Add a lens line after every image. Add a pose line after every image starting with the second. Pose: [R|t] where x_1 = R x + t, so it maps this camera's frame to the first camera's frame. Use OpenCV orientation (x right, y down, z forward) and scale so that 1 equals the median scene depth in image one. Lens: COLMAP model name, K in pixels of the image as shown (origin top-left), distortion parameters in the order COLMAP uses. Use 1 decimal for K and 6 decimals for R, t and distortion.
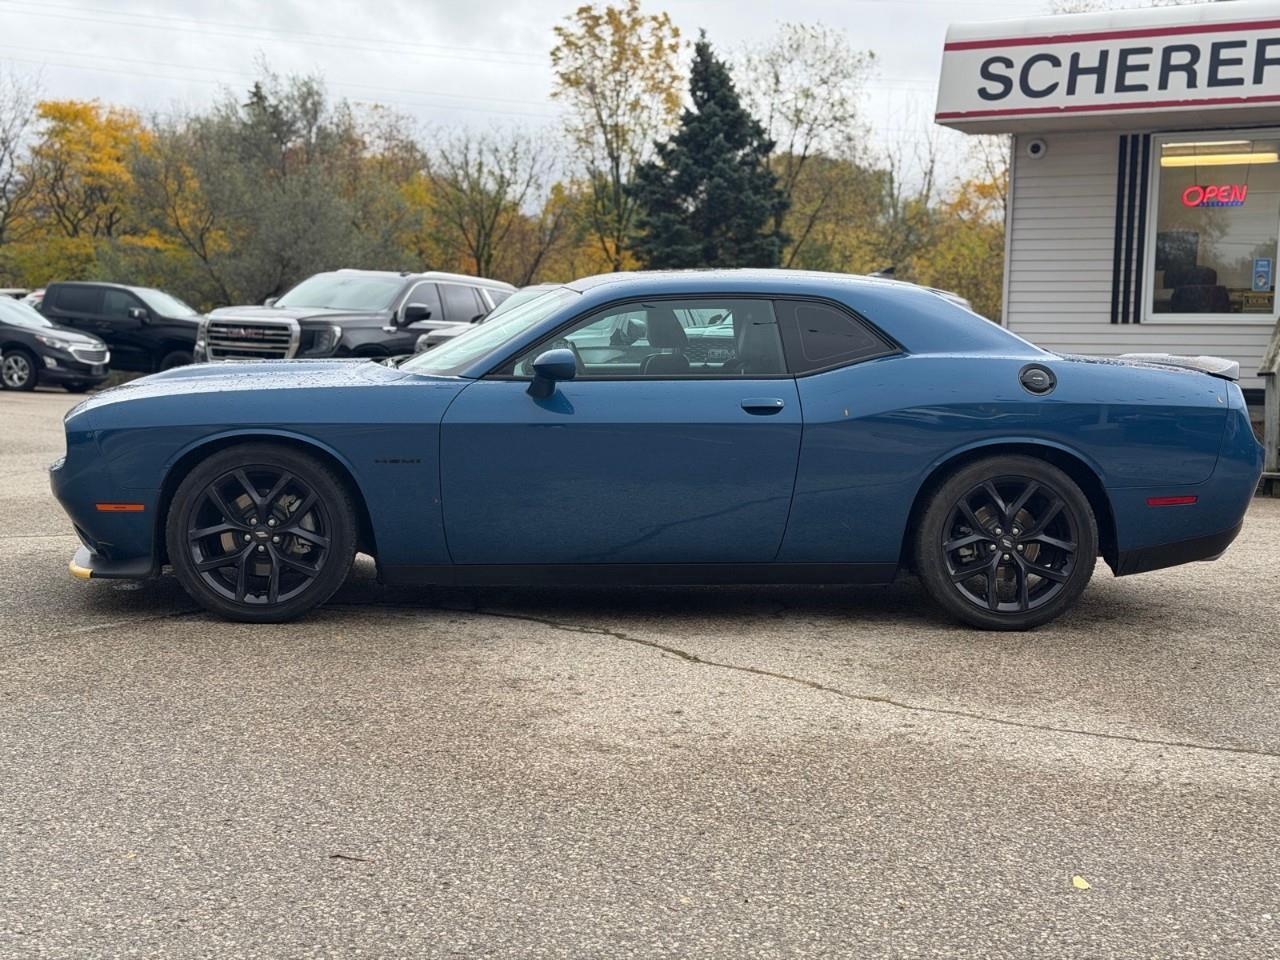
lens RADIAL K [[1693.9, 0, 676.8], [0, 1693.9, 478.2], [0, 0, 1]] dist [0.165710, -0.413083]
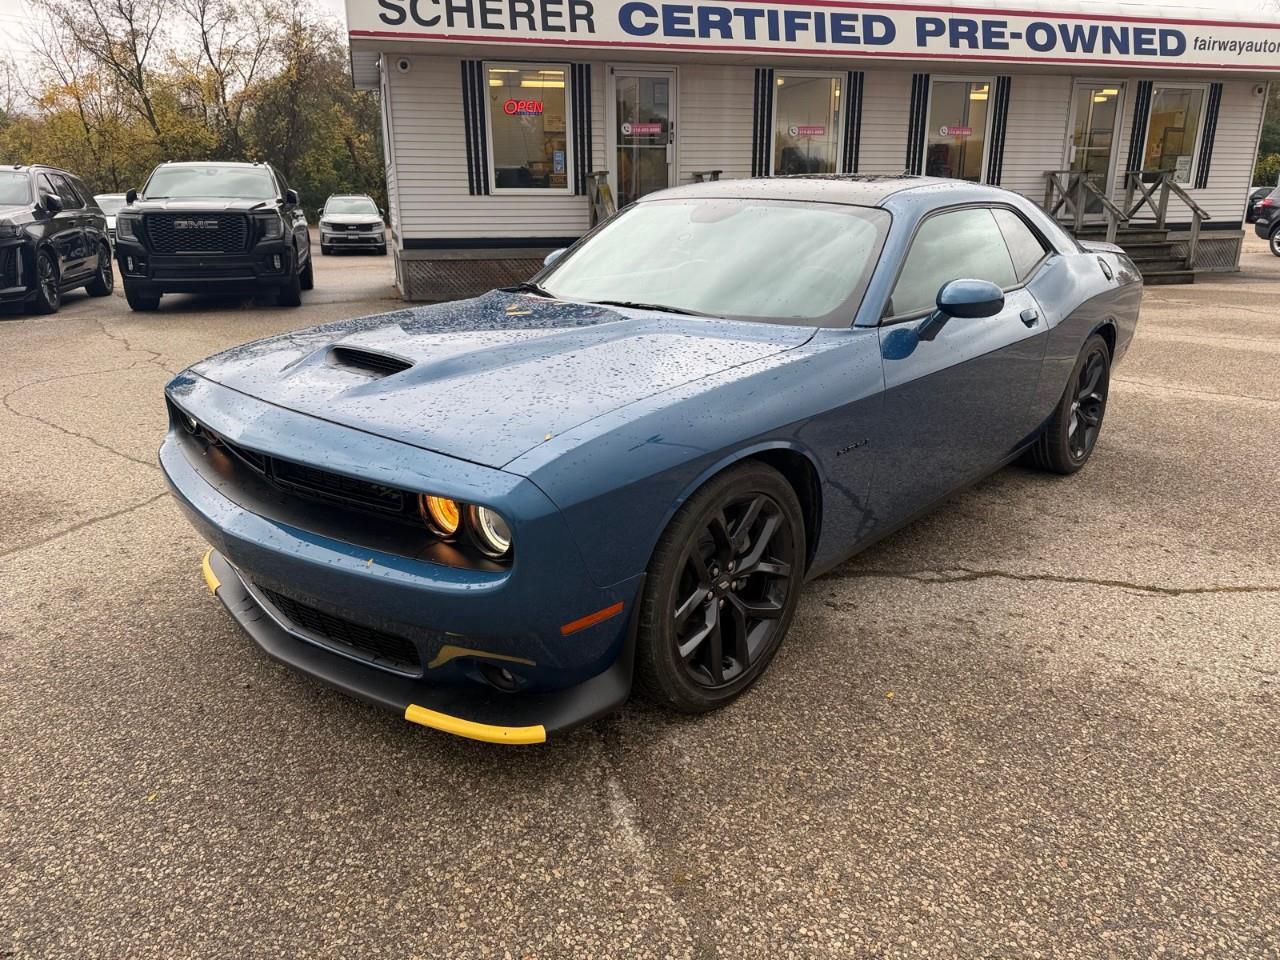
lens RADIAL K [[896.9, 0, 640.4], [0, 896.9, 455.1], [0, 0, 1]] dist [0.021223, -0.025585]
pose [[0.719594, -0.214076, 0.660572, -0.492228], [0.072613, 0.969275, 0.235018, -0.106813], [-0.690588, -0.121152, 0.713029, 0.753383]]
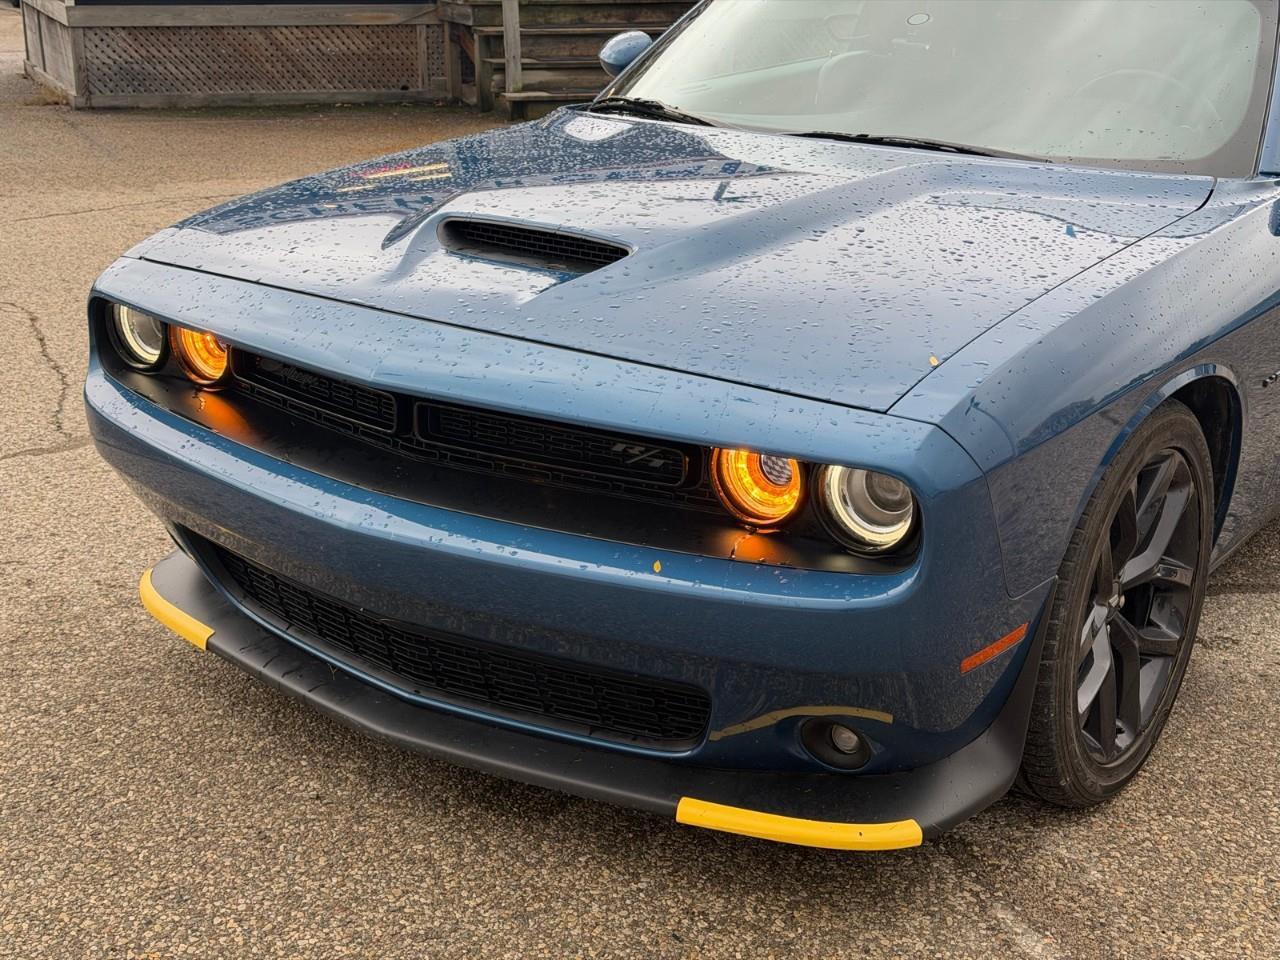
lens RADIAL K [[1753.6, 0, 640.0], [0, 1753.6, 480.0], [0, 0, 1]] dist [0.184180, -0.396861]
pose [[0.635376, -0.254075, 0.729208, -0.631084], [0.061858, 0.958033, 0.279906, -0.128463], [-0.769722, -0.132738, 0.624427, 0.800853]]
